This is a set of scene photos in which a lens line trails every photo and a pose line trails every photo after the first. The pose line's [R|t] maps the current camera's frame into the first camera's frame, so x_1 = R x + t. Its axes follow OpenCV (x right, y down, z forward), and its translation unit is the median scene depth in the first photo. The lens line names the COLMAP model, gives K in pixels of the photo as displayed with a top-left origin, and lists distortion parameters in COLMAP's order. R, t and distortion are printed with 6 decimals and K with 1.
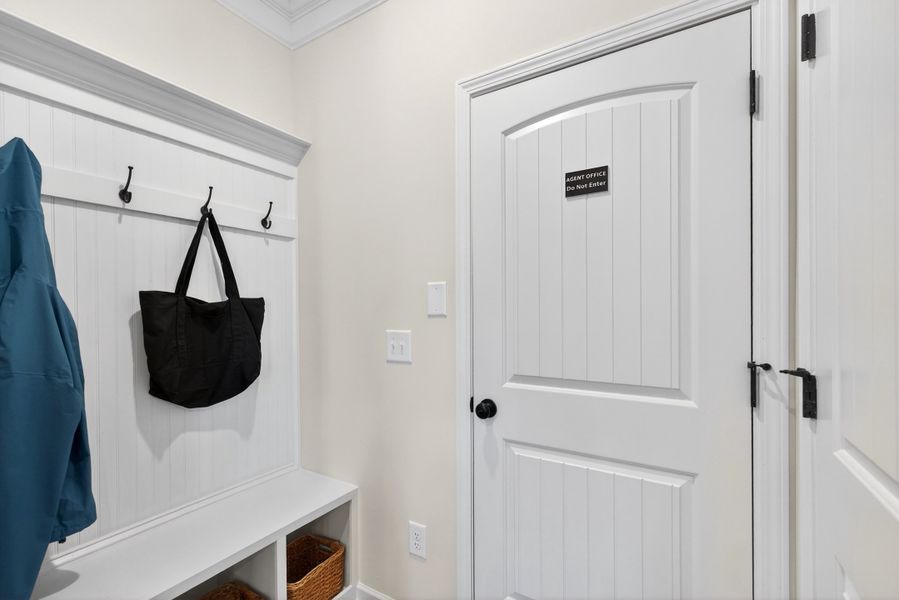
lens RADIAL K [[397.7, 0, 449.5], [0, 397.7, 300.0], [0, 0, 1]] dist [-0.000262, 0.000097]
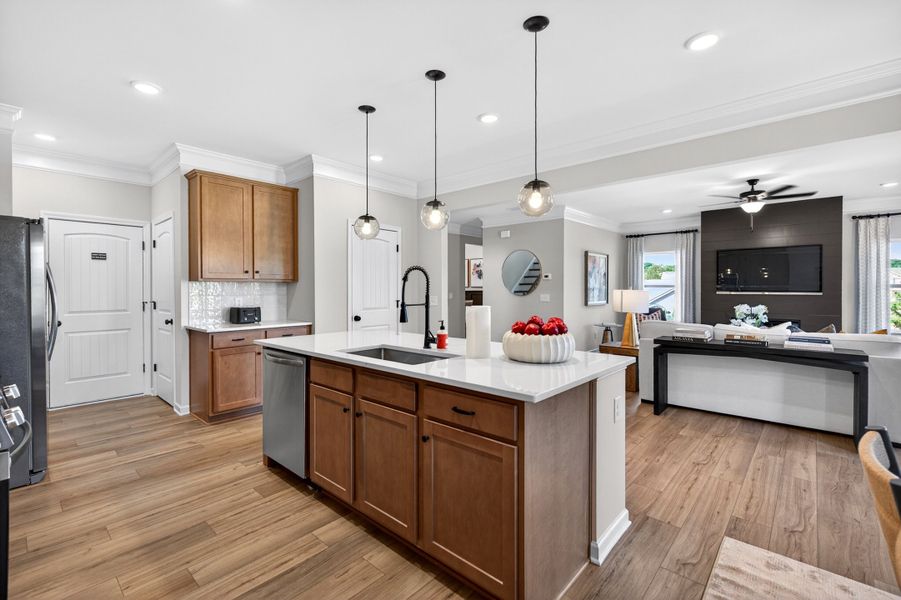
lens RADIAL K [[398.6, 0, 450.5], [0, 398.6, 300.0], [0, 0, 1]] dist [-0.000262, 0.000097]
pose [[0.179333, -0.019606, 0.983593, -3.058364], [-0.009823, 0.999716, 0.021719, -0.002224], [-0.983739, -0.013557, 0.179090, -3.246963]]
